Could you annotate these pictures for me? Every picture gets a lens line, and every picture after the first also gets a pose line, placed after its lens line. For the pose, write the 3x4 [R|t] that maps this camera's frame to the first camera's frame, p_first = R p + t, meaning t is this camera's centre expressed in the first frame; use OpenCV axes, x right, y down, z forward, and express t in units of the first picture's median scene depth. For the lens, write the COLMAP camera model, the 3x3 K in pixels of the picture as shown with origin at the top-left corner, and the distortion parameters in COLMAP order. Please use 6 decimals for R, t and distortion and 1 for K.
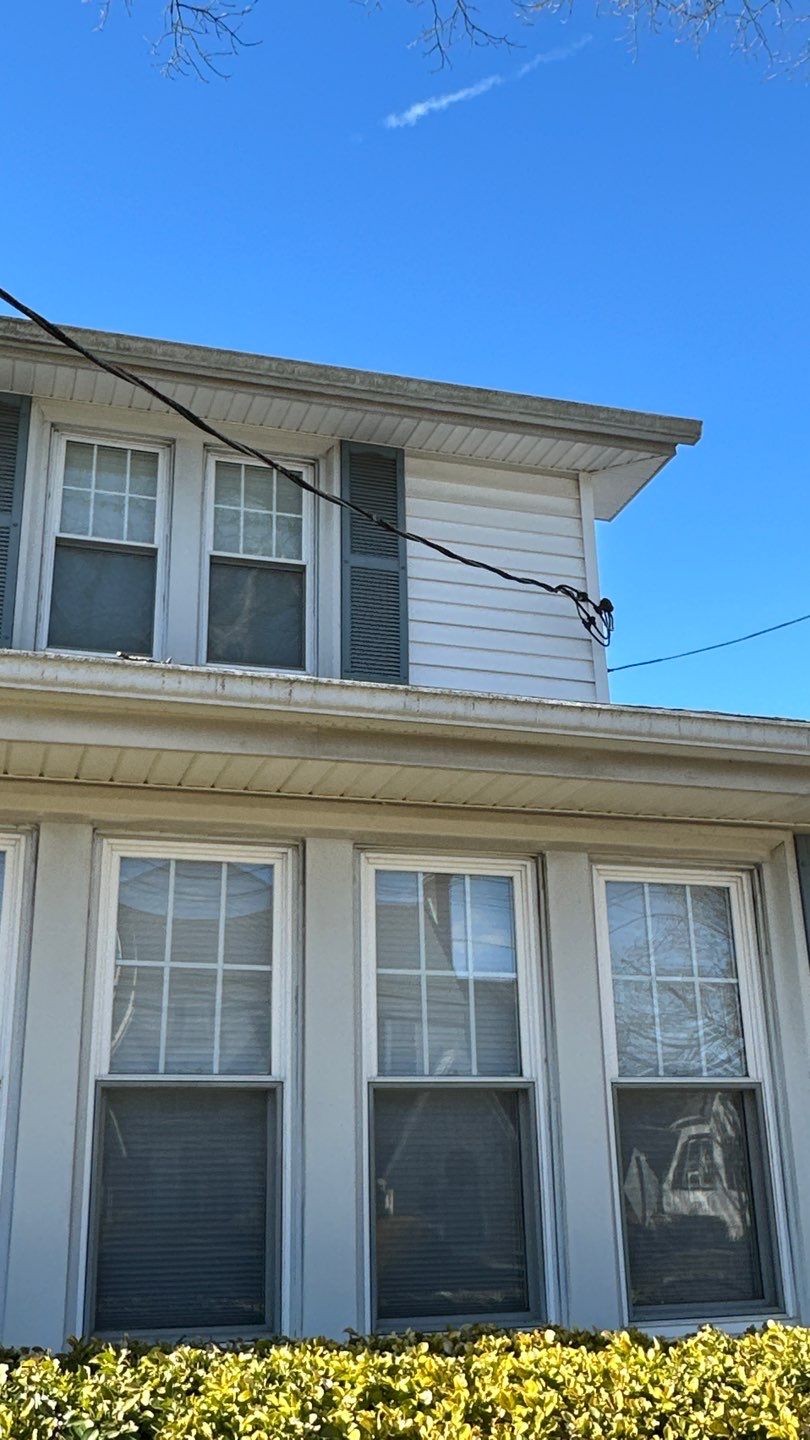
lens RADIAL K [[1350.3, 0, 405.0], [0, 1350.3, 720.0], [0, 0, 1]] dist [-0.007169, -0.002675]
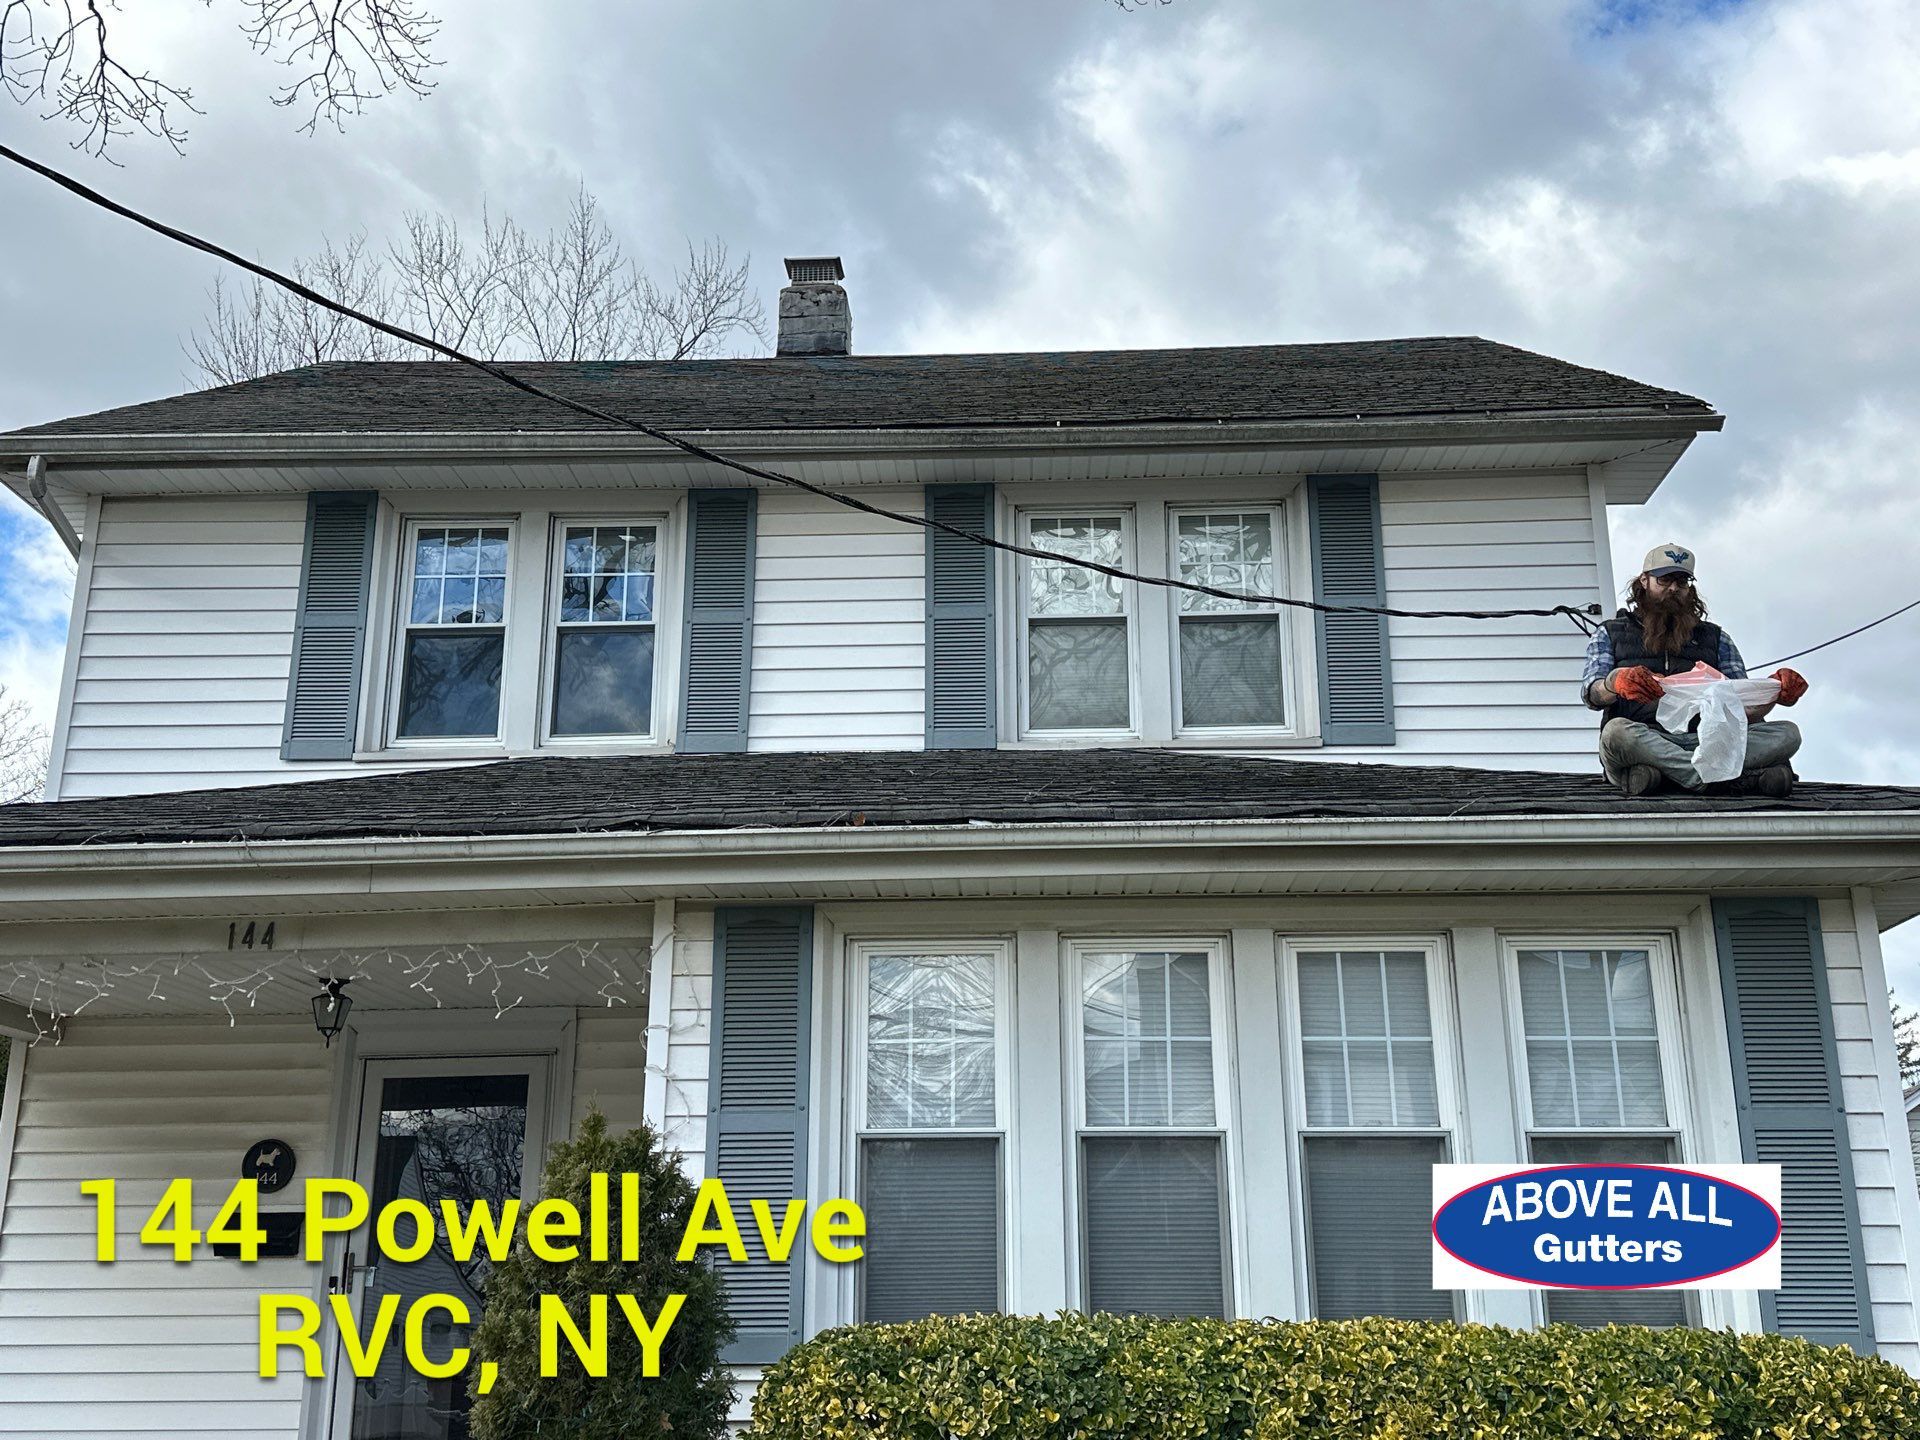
lens RADIAL K [[1872.3, 0, 988.0], [0, 1872.3, 726.1], [0, 0, 1]] dist [0.258659, -0.648172]
pose [[0.948857, -0.082306, -0.304787, 0.234489], [0.092654, 0.995505, 0.019617, -0.138940], [0.301803, -0.046854, 0.952218, -0.627888]]
